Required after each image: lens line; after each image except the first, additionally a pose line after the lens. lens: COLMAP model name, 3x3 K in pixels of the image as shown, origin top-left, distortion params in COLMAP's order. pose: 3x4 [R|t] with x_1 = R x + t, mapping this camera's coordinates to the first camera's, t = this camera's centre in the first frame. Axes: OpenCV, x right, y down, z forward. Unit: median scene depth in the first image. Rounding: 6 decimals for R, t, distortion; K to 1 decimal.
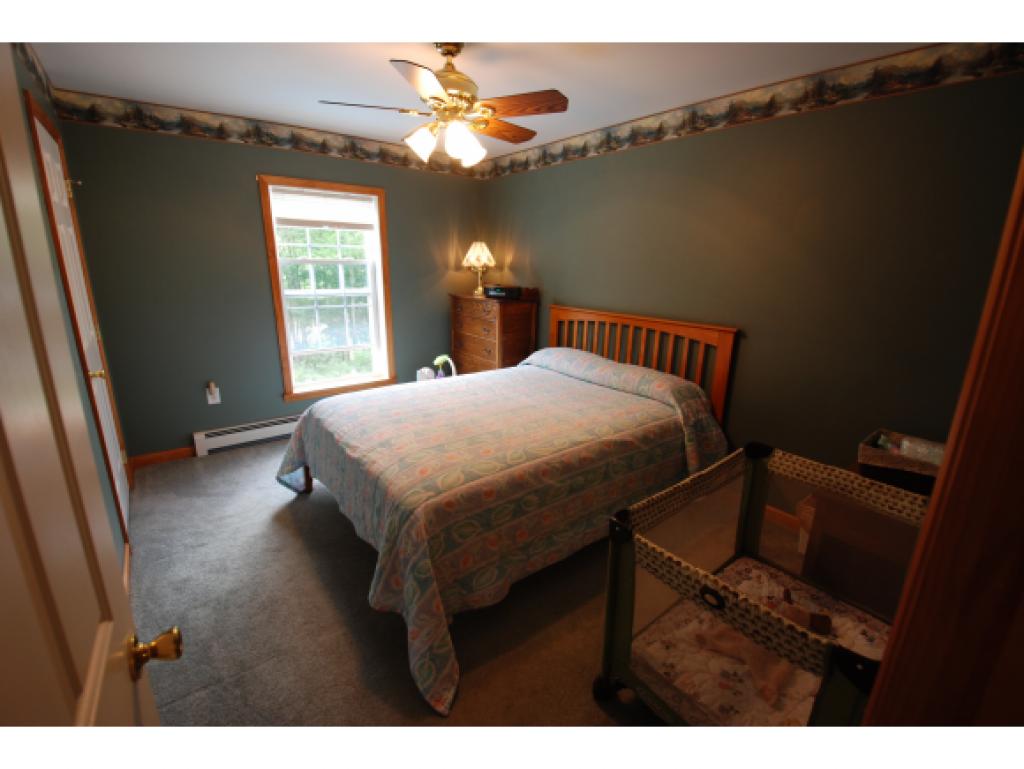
lens RADIAL K [[446.0, 0, 511.9], [0, 446.0, 379.9], [0, 0, 1]] dist [-0.005943, -0.008198]
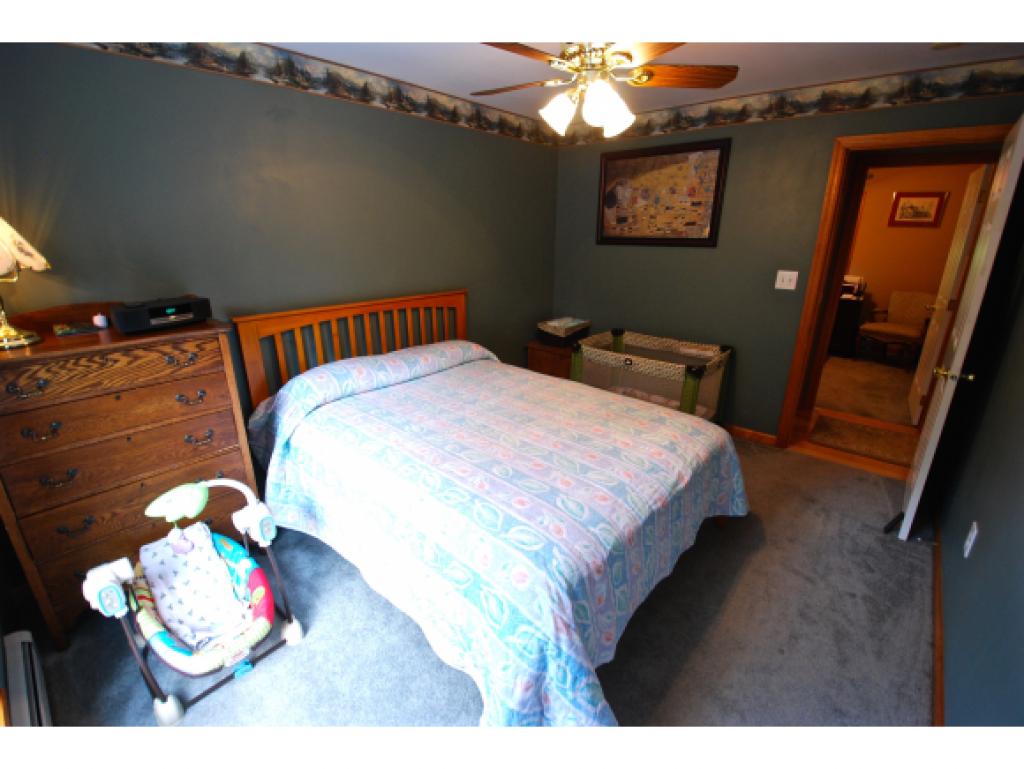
lens RADIAL K [[446.0, 0, 513.1], [0, 446.0, 381.6], [0, 0, 1]] dist [-0.005943, -0.008198]
pose [[-0.175986, -0.325036, 0.929183, -0.767173], [0.255855, 0.896371, 0.362017, -0.291895], [-0.950561, 0.301446, -0.074587, 0.988719]]
